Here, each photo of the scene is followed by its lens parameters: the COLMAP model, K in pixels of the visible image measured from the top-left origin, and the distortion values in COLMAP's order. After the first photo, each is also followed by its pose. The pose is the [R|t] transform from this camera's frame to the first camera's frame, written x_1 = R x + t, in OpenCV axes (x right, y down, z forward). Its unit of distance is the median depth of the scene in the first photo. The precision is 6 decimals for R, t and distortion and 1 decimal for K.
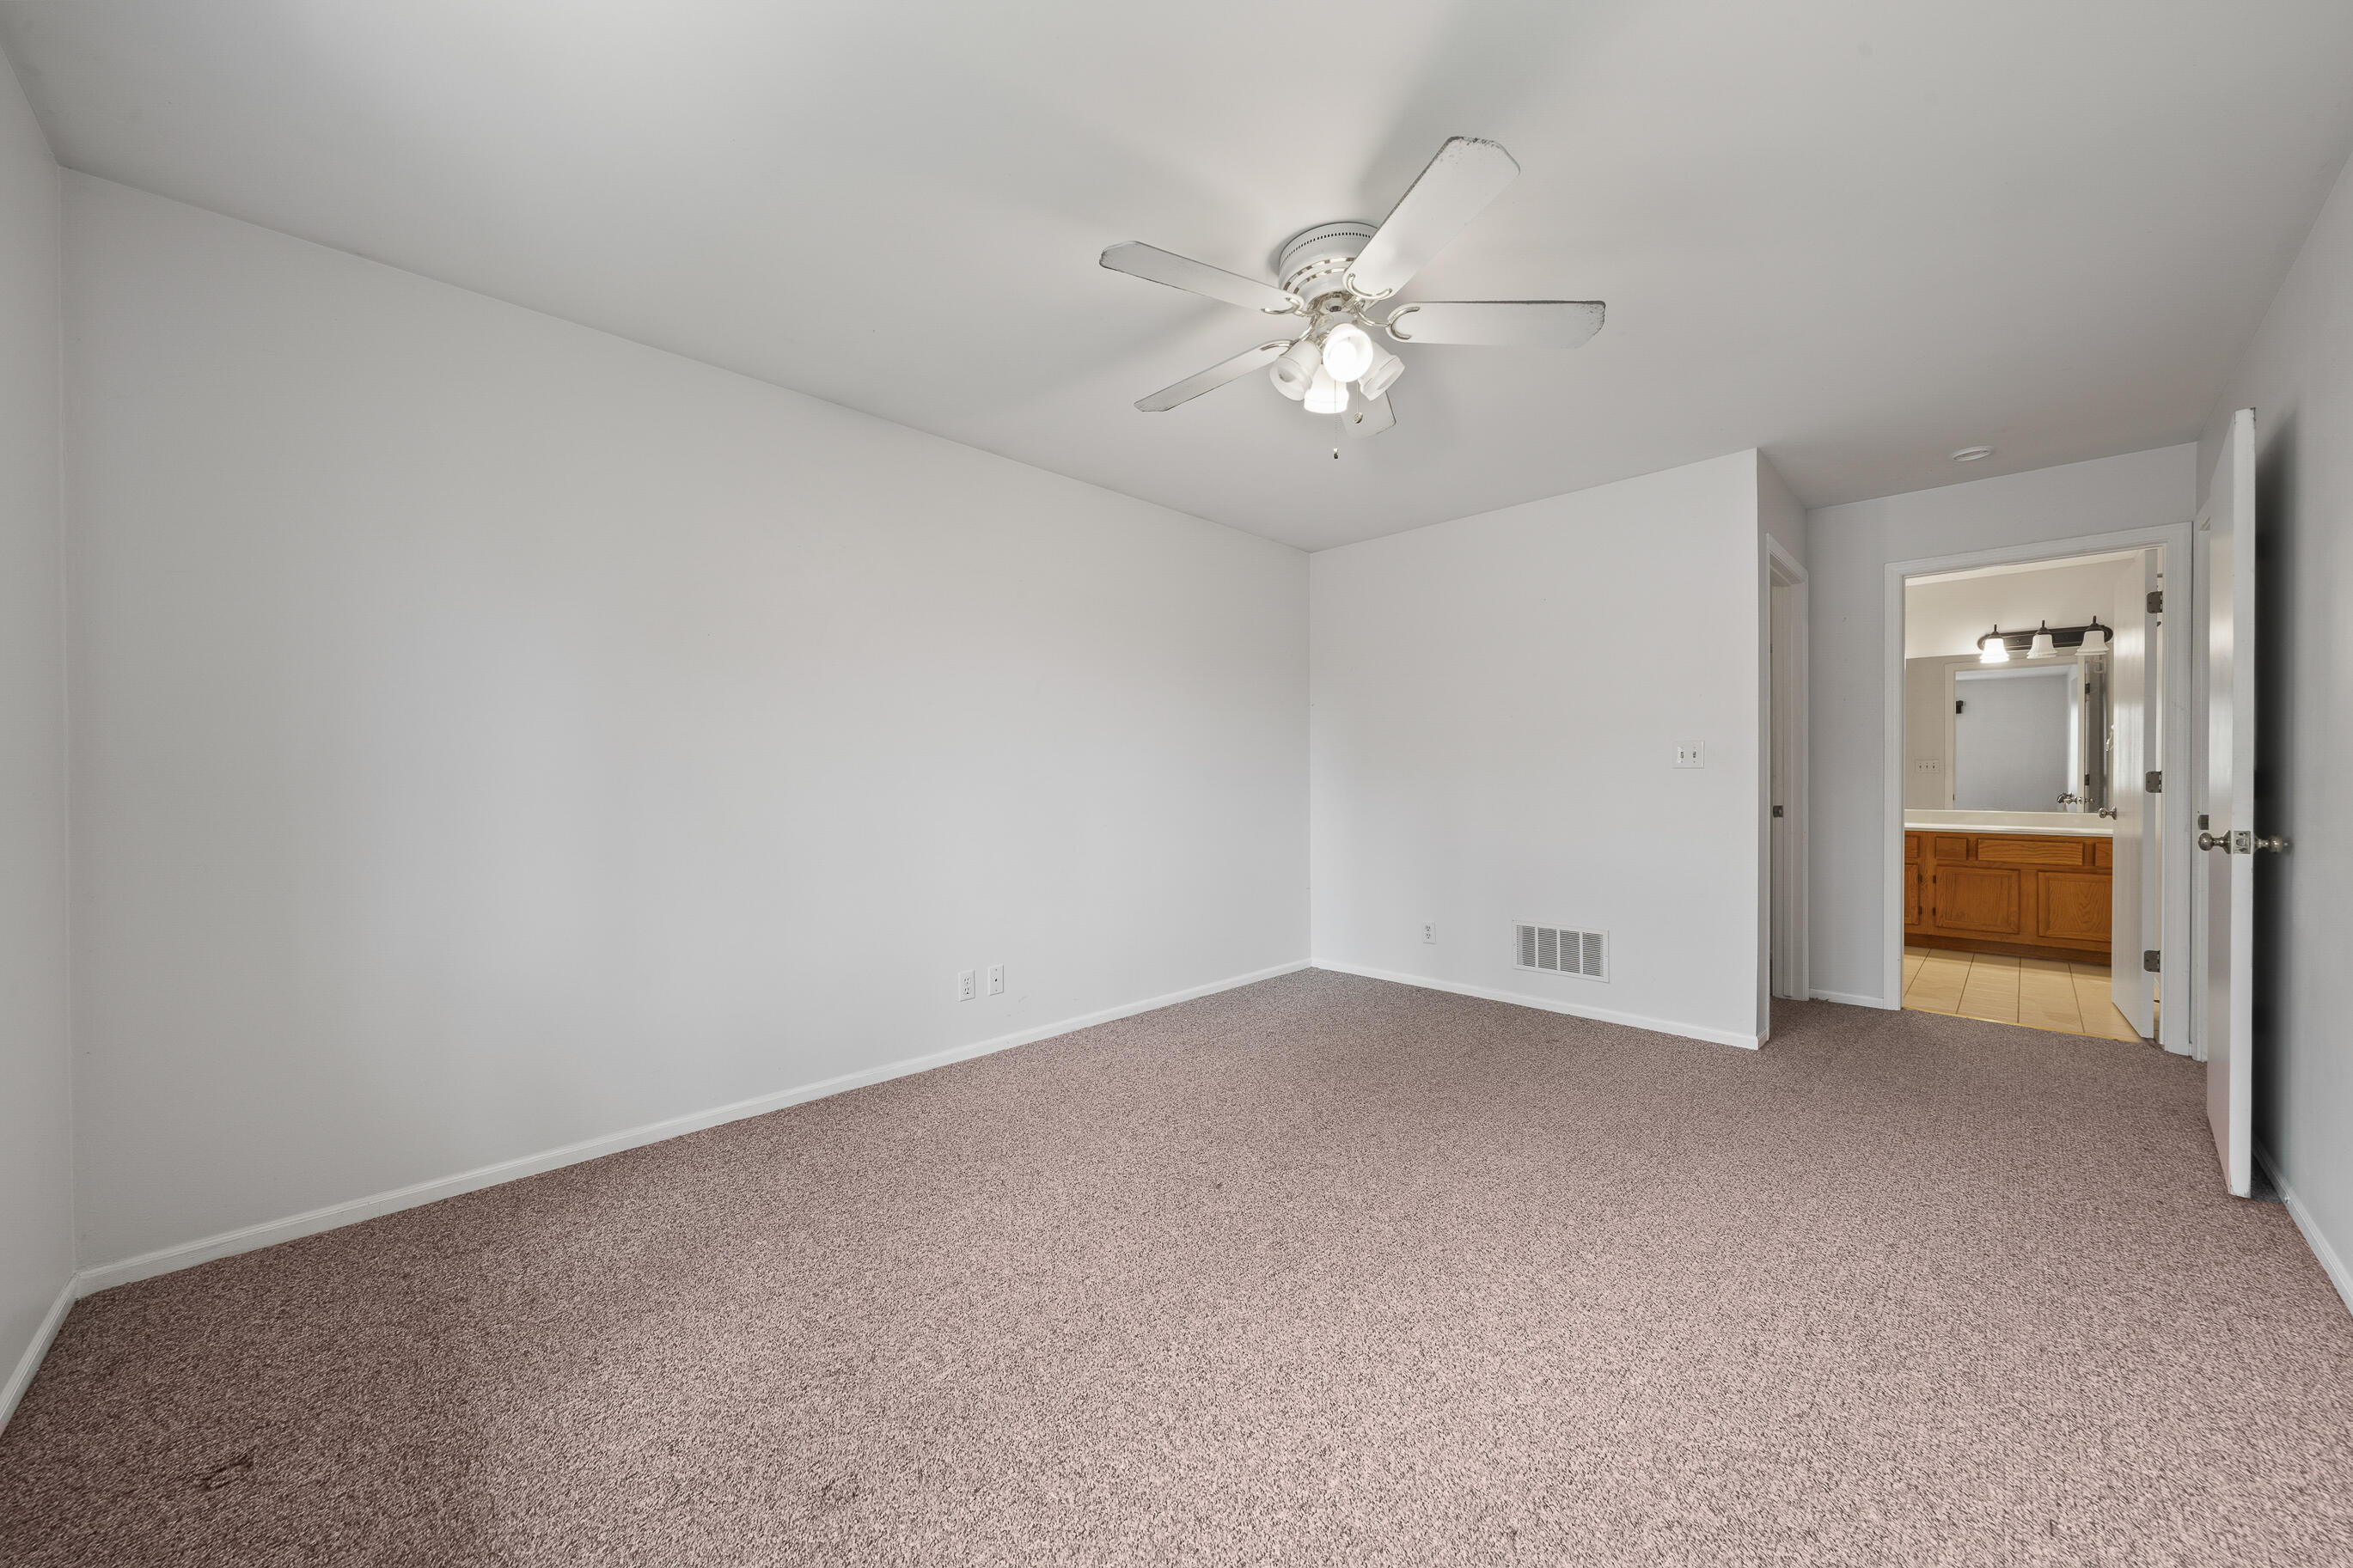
lens RADIAL K [[818.3, 0, 1130.9], [0, 818.3, 784.3], [0, 0, 1]] dist [0.000639, 0.000166]
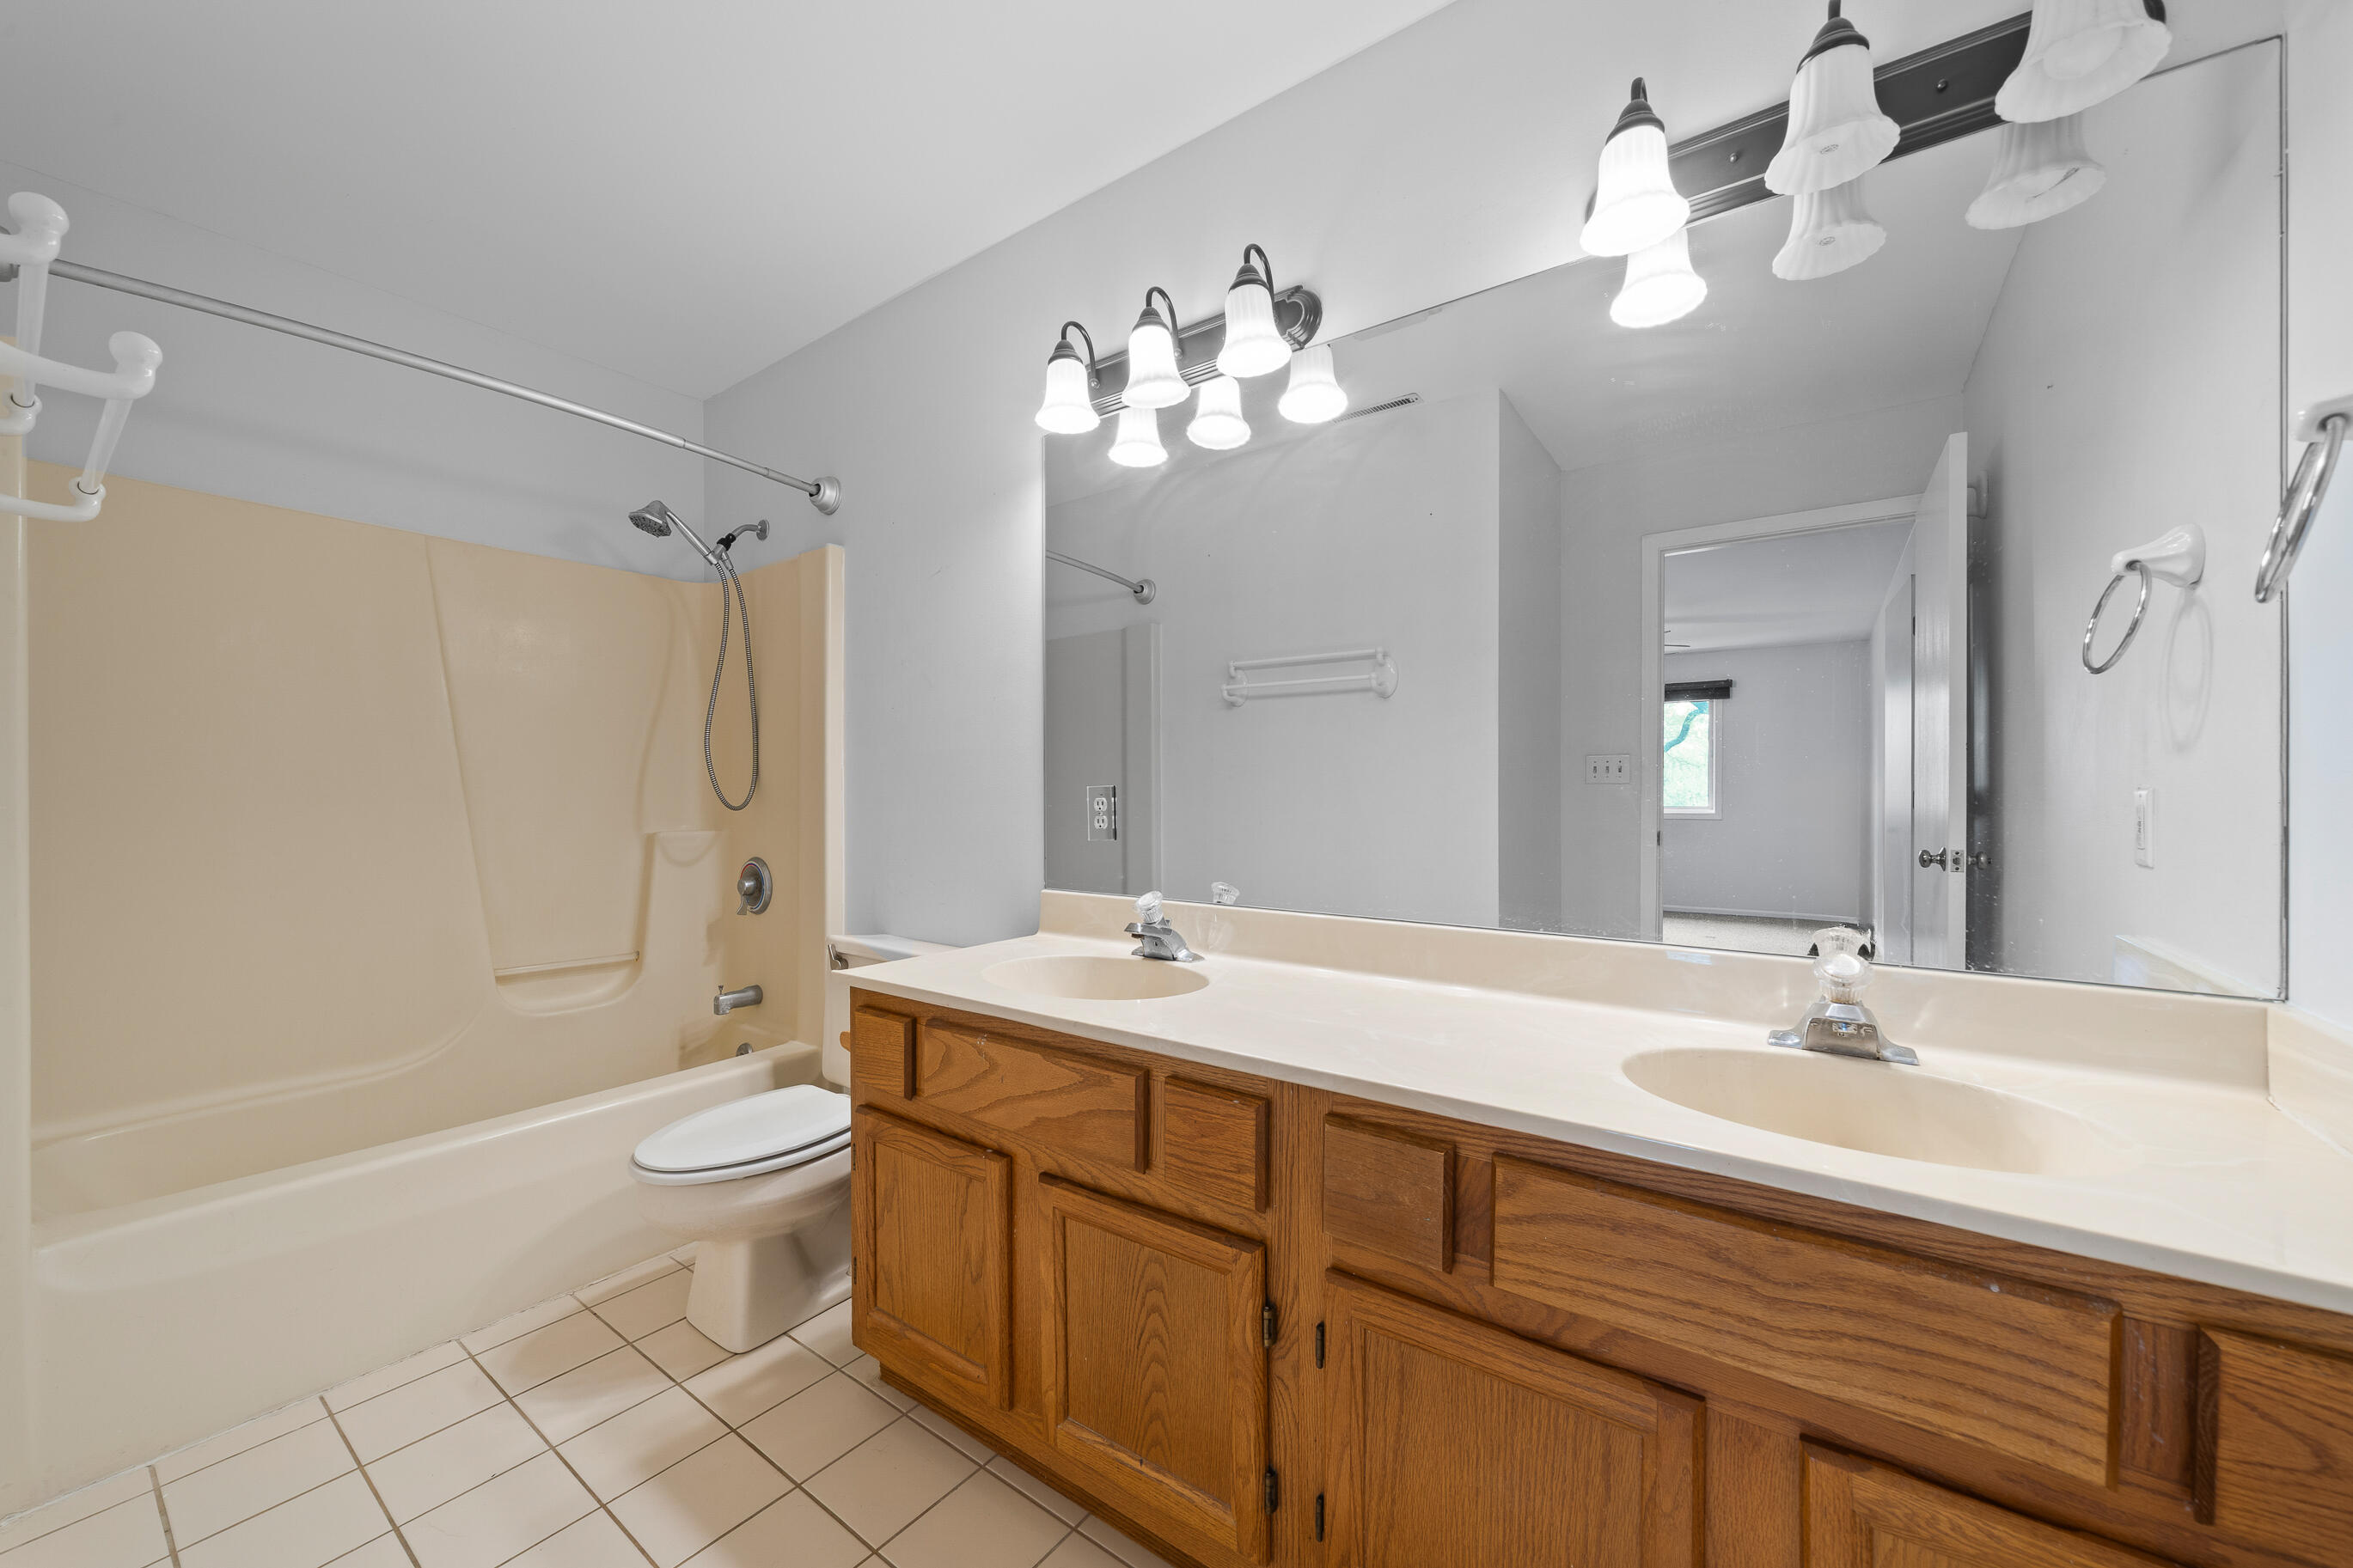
lens RADIAL K [[891.2, 0, 1172.1], [0, 891.2, 779.7], [0, 0, 1]] dist [-0.004777, 0.000520]
pose [[0.974385, 0.014171, 0.224441, 0.203509], [-0.010601, 0.999798, -0.017104, -0.000219], [-0.224638, 0.014287, 0.974337, 0.184291]]
